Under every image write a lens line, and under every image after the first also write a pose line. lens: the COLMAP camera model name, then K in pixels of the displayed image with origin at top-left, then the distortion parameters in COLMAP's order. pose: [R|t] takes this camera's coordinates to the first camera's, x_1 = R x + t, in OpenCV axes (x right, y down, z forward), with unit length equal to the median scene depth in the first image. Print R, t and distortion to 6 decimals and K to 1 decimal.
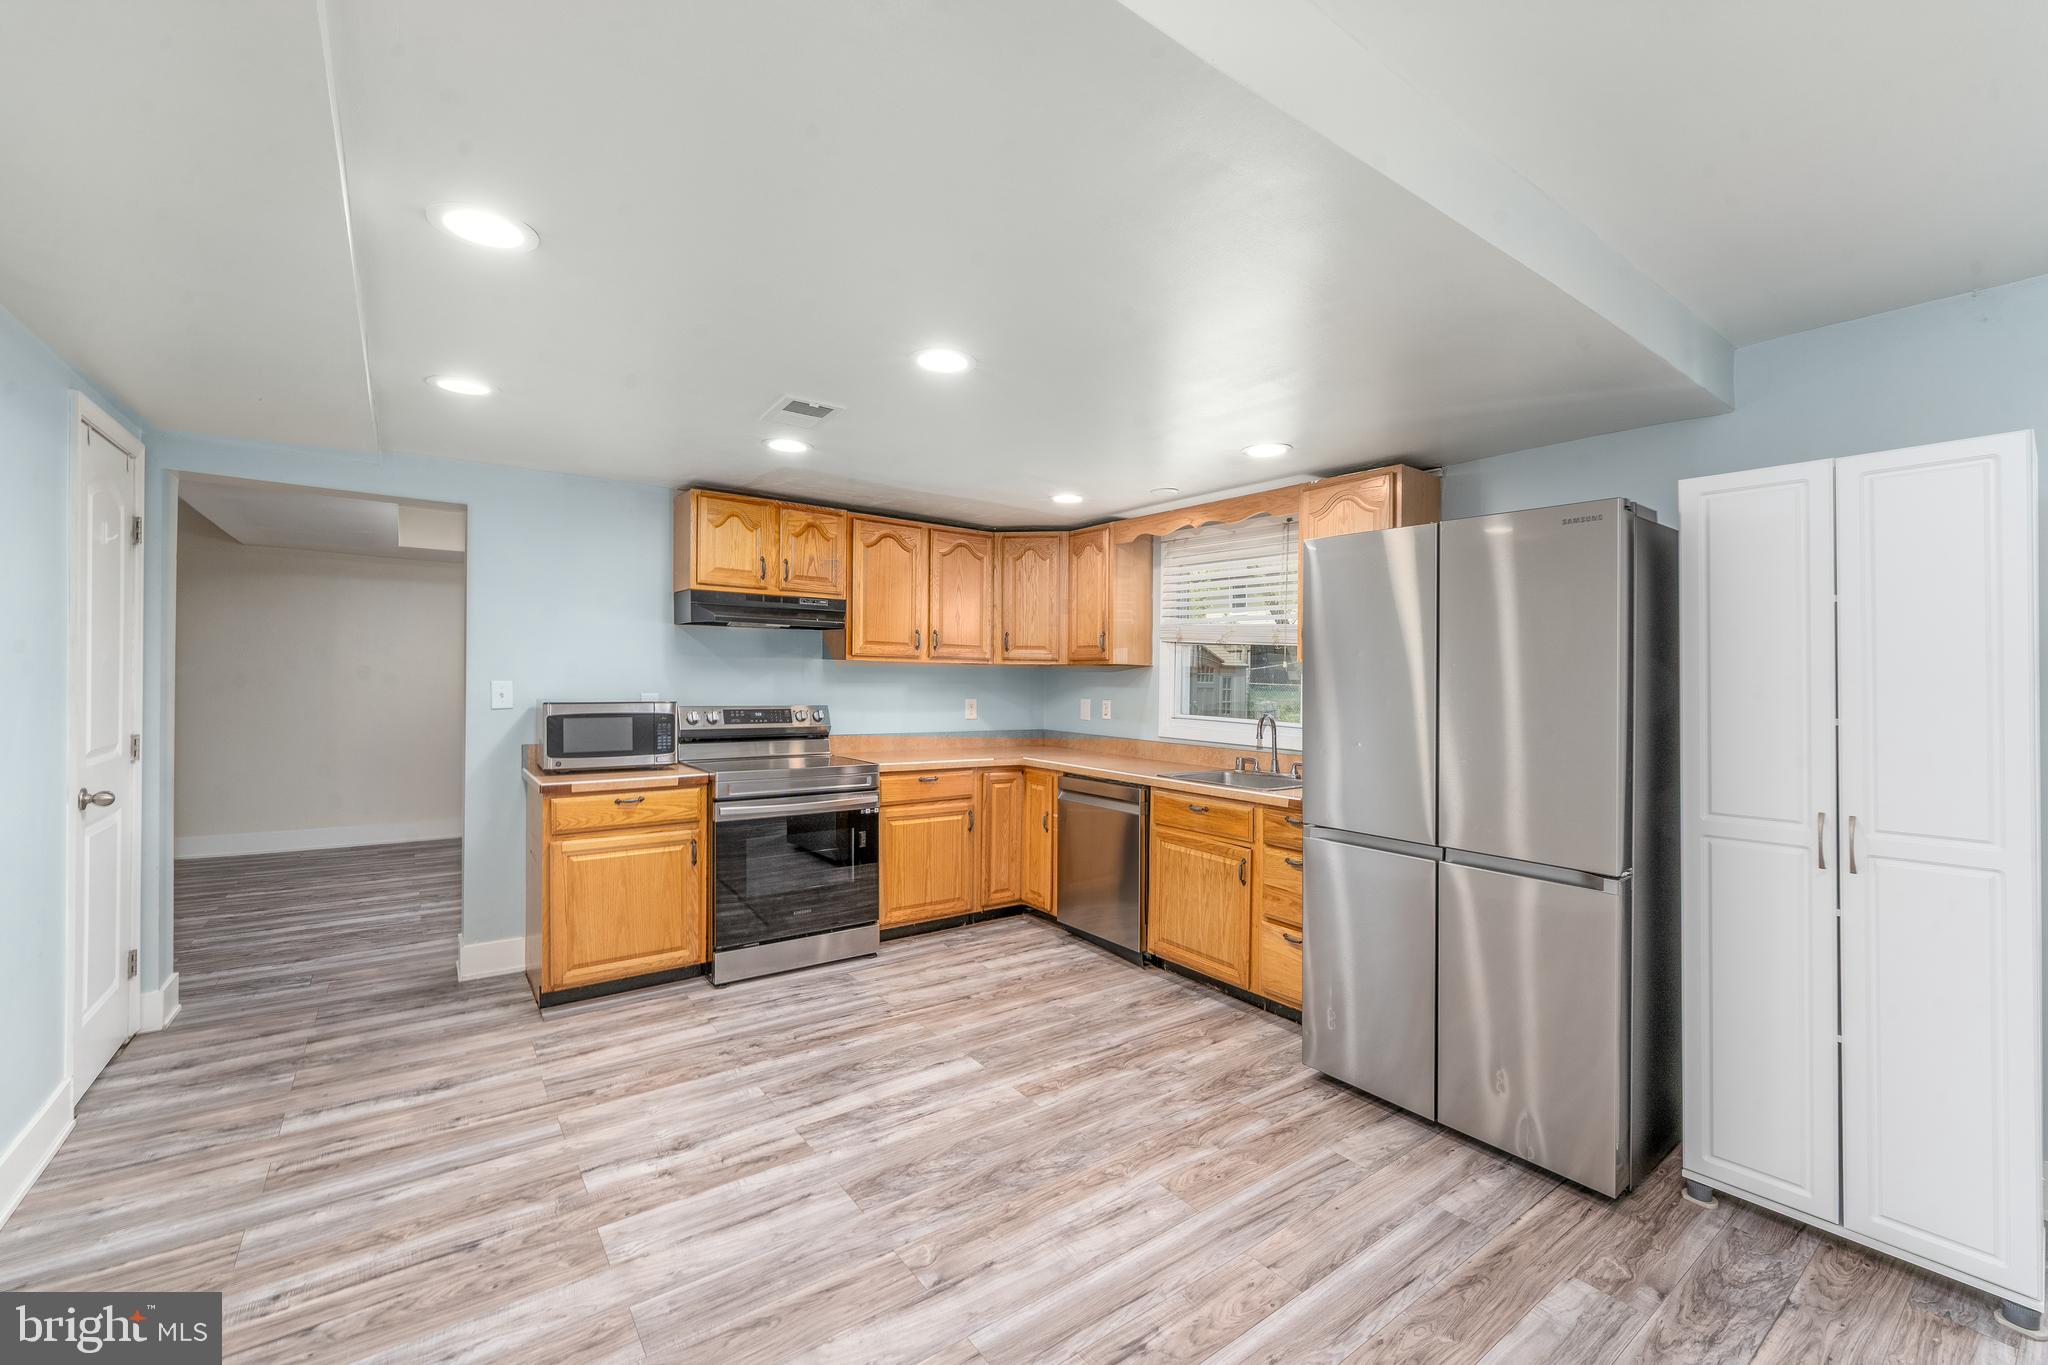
lens RADIAL K [[838.8, 0, 1028.5], [0, 838.8, 684.8], [0, 0, 1]] dist [0.002353, -0.001155]
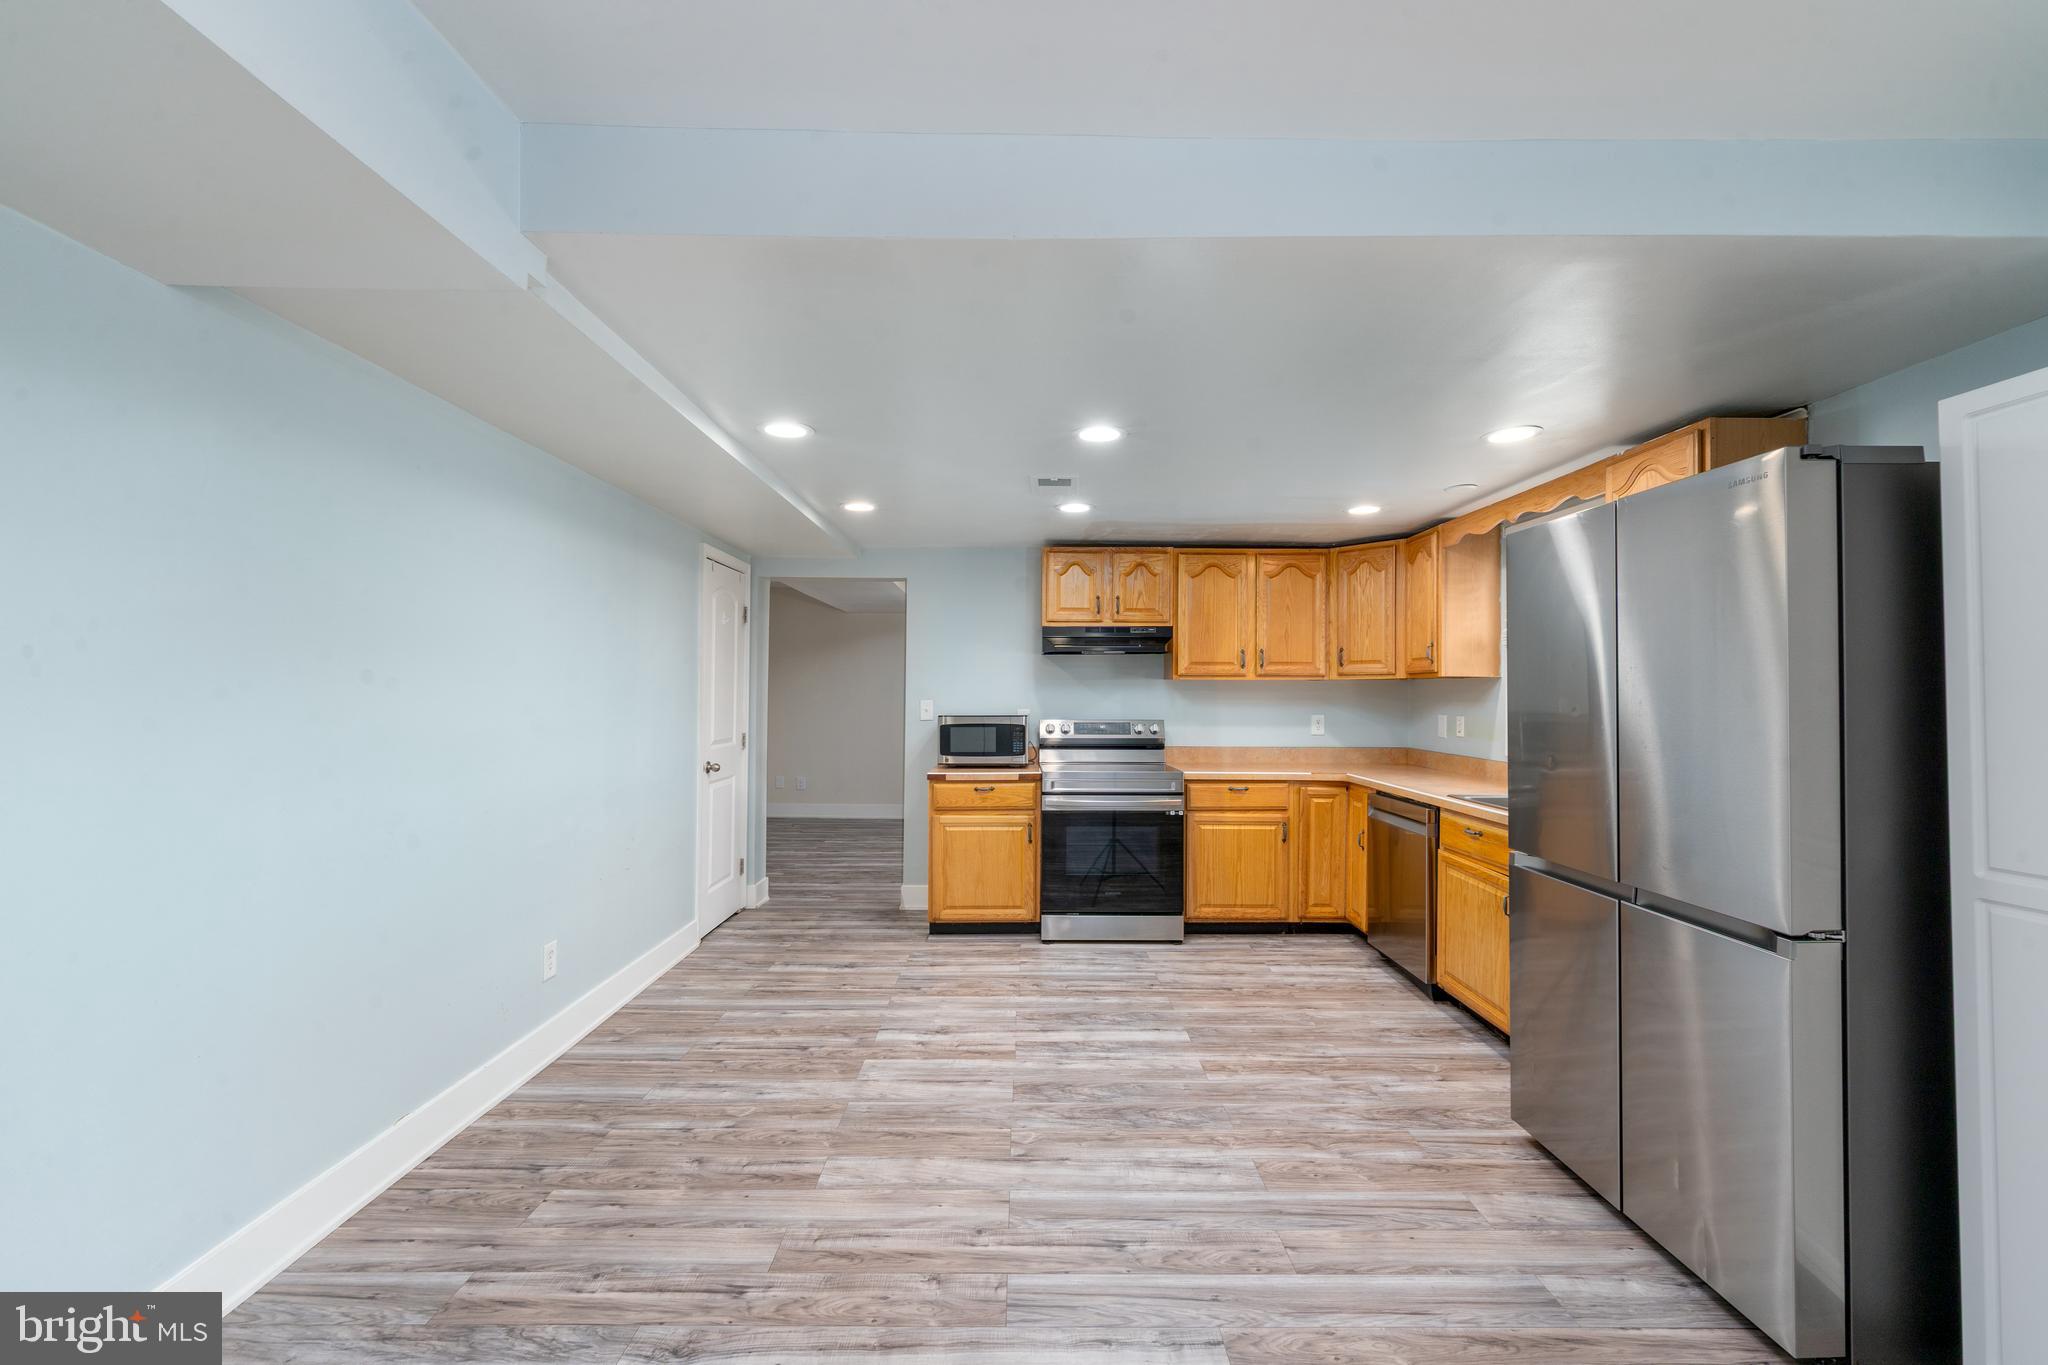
lens RADIAL K [[838.8, 0, 1029.7], [0, 838.8, 682.3], [0, 0, 1]] dist [0.002353, -0.001155]
pose [[0.800911, -0.022992, -0.598341, 0.395157], [0.004516, 0.999466, -0.032362, 0.012394], [0.598766, 0.023217, 0.800587, -0.027912]]
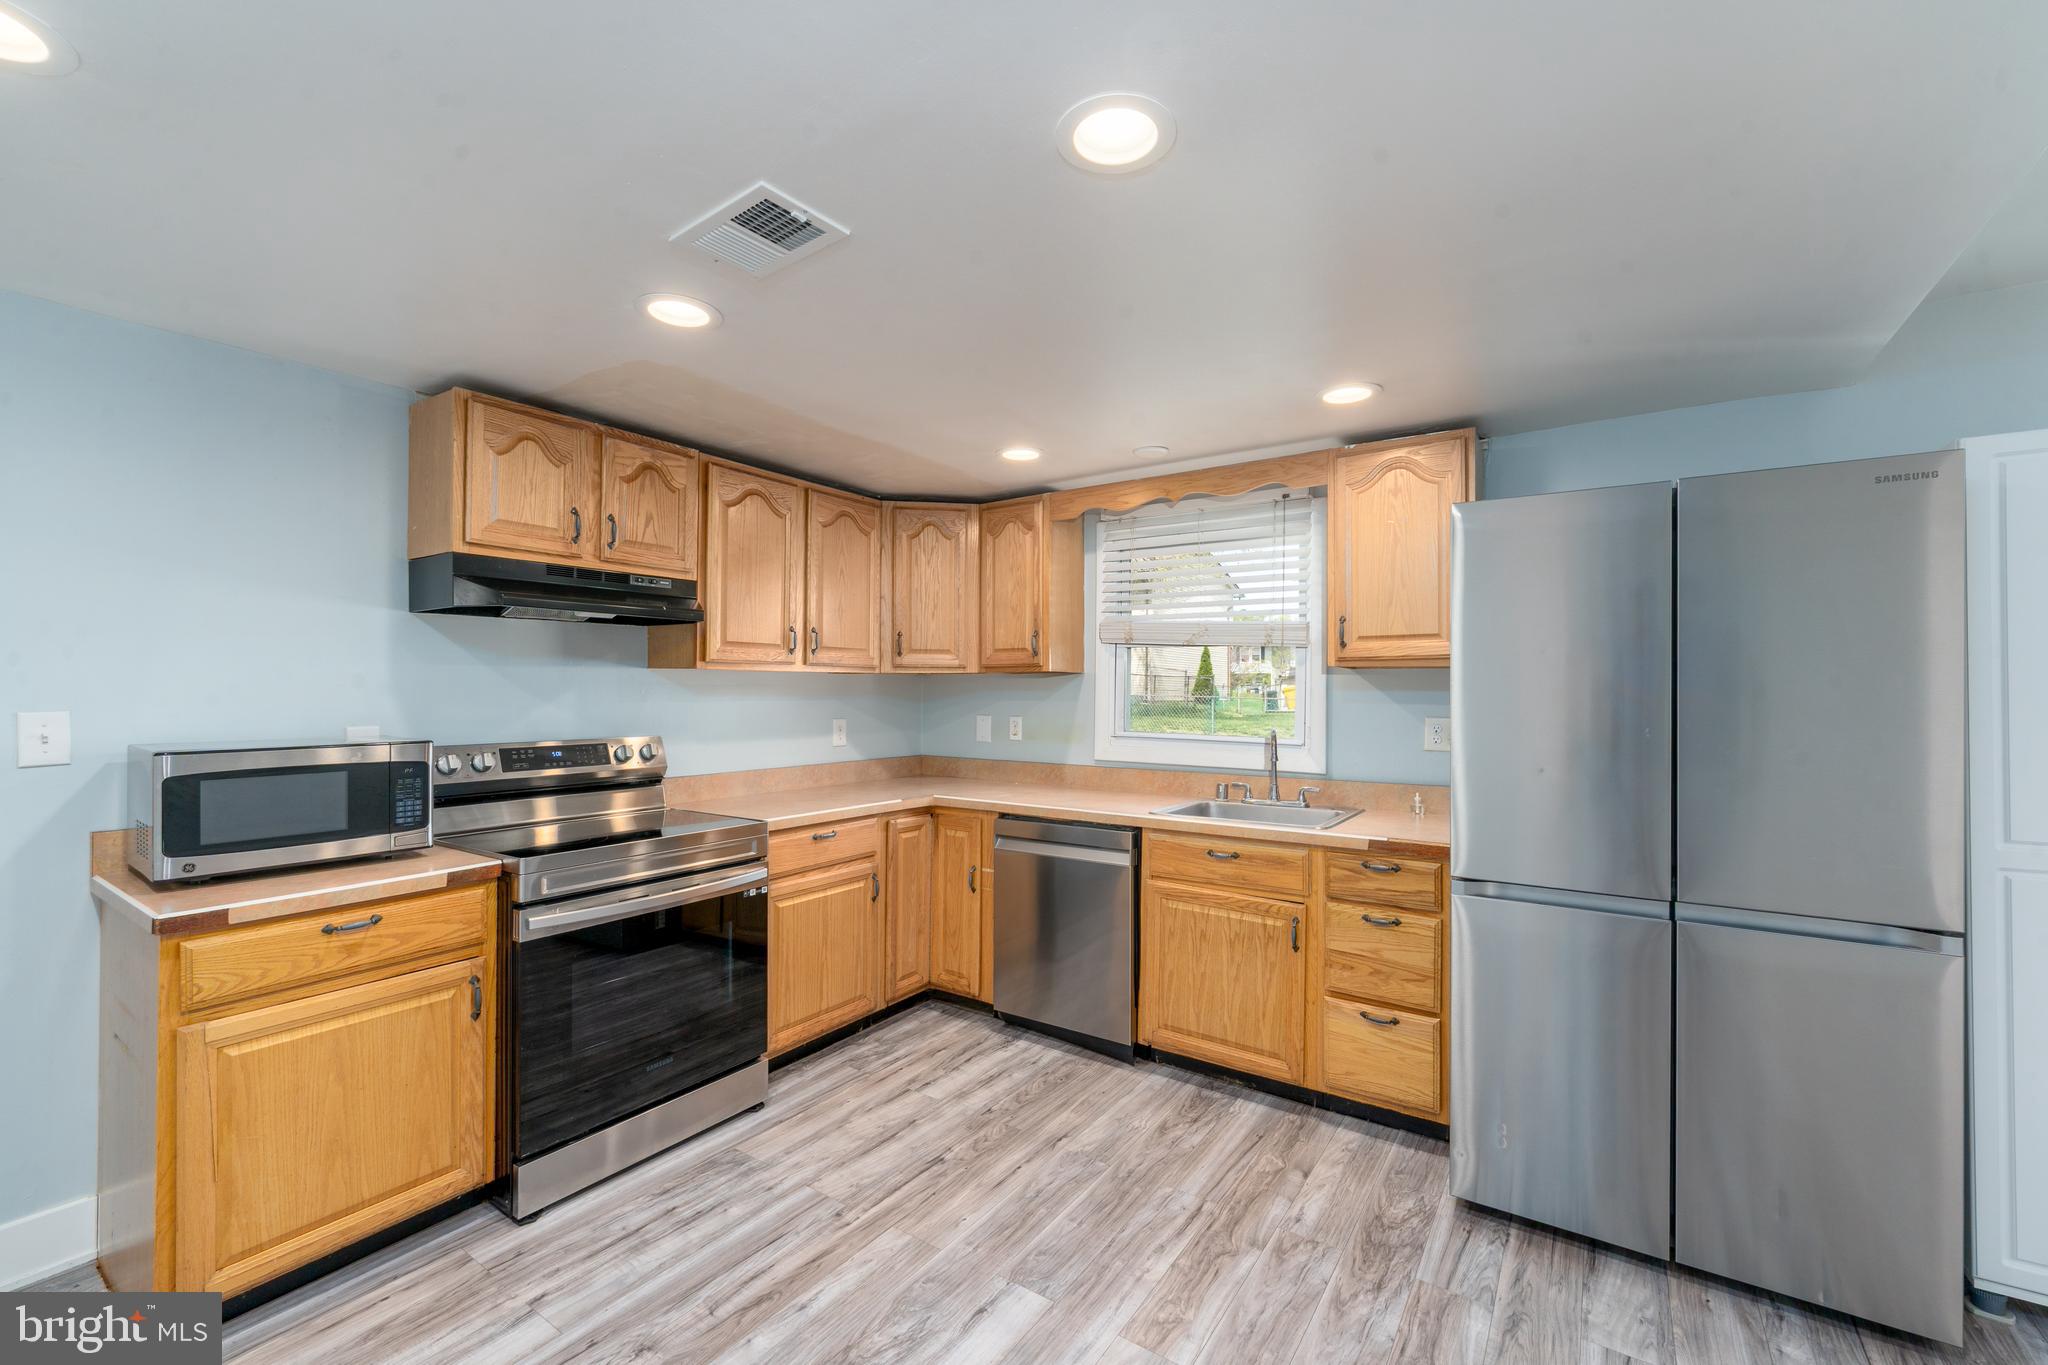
lens RADIAL K [[838.8, 0, 1009.3], [0, 838.8, 674.6], [0, 0, 1]] dist [0.002353, -0.001155]
pose [[0.947809, -0.010774, 0.318657, -0.244348], [0.018426, 0.999609, -0.021009, -0.007424], [-0.318306, 0.025784, 0.947637, 0.340613]]
